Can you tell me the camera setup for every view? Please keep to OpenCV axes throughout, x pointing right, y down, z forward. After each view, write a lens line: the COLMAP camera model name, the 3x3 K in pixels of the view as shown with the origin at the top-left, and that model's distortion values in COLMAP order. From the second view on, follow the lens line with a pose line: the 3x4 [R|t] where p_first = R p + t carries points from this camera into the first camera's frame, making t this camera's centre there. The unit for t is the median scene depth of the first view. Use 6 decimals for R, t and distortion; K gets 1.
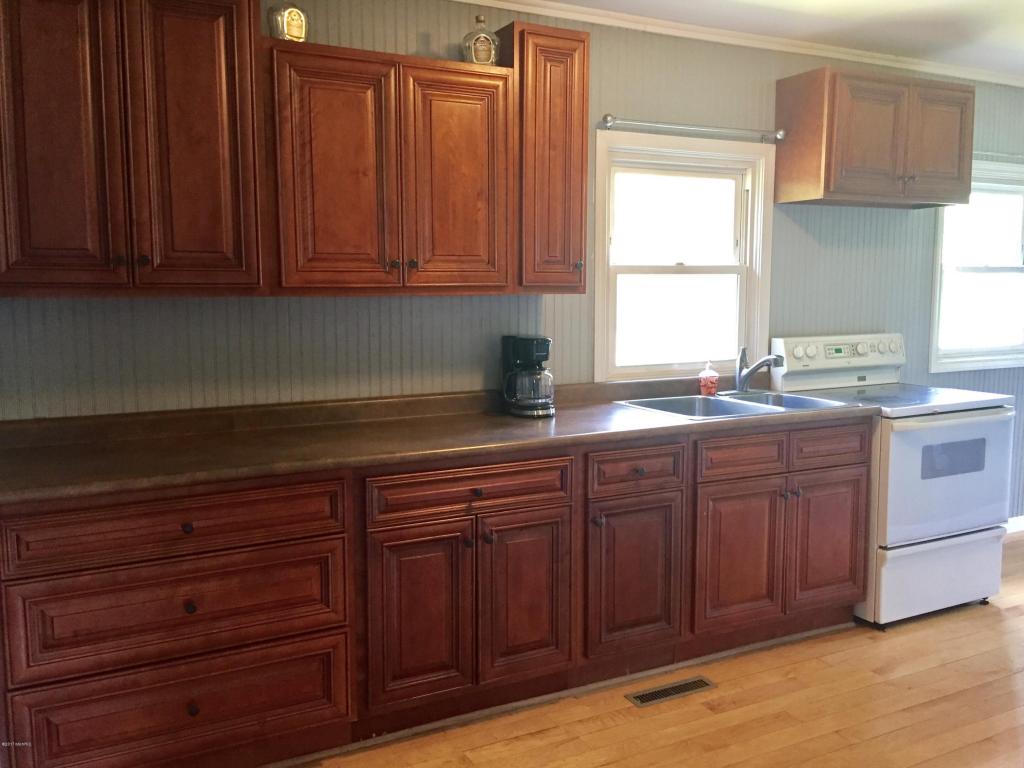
lens RADIAL K [[878.9, 0, 512.4], [0, 878.9, 383.2], [0, 0, 1]] dist [0.080384, -0.104609]
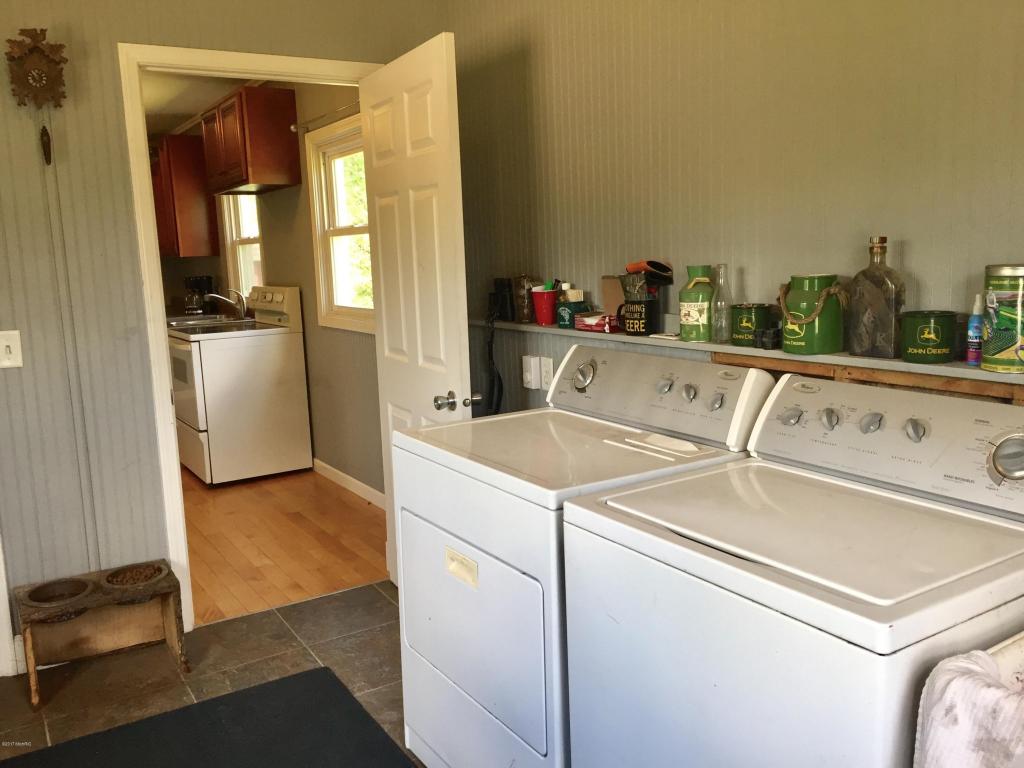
lens RADIAL K [[878.9, 0, 521.5], [0, 878.9, 387.8], [0, 0, 1]] dist [0.080384, -0.104609]
pose [[0.084191, 0.155314, -0.984271, 2.428804], [-0.076185, 0.985890, 0.149053, -0.181684], [0.993533, 0.062438, 0.094836, 1.731260]]
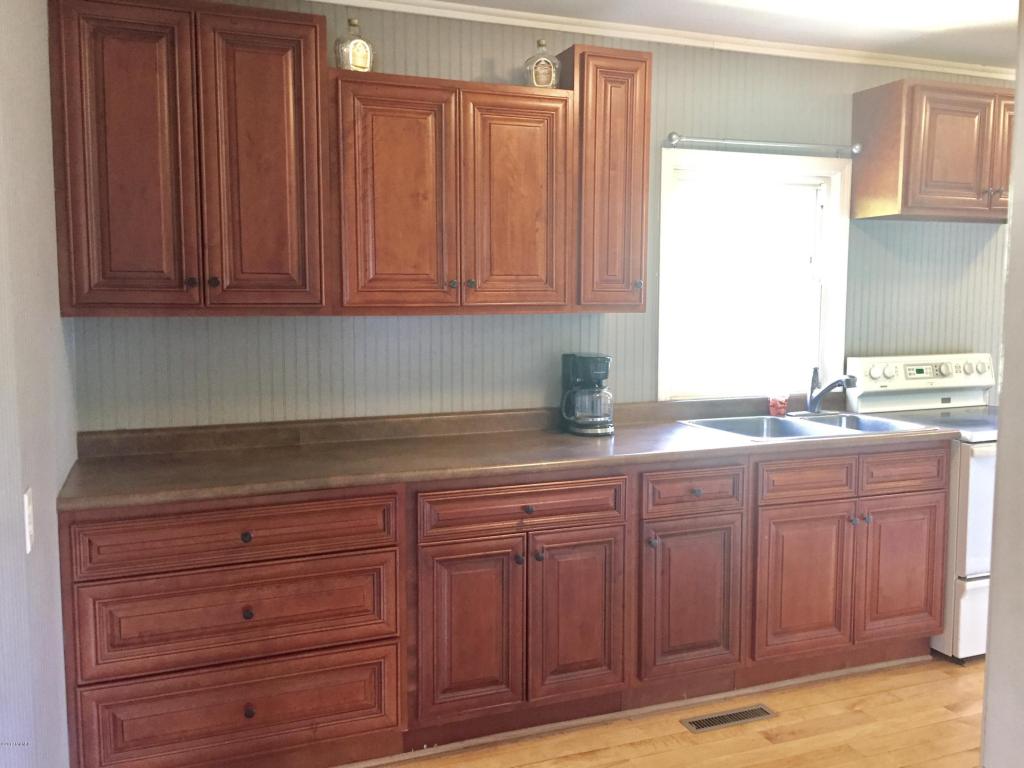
lens RADIAL K [[878.9, 0, 514.8], [0, 878.9, 382.0], [0, 0, 1]] dist [0.080384, -0.104609]
pose [[0.994345, 0.010823, -0.105641, 0.044706], [-0.012511, 0.999804, -0.015330, -0.006083], [0.105454, 0.016565, 0.994286, -0.007226]]
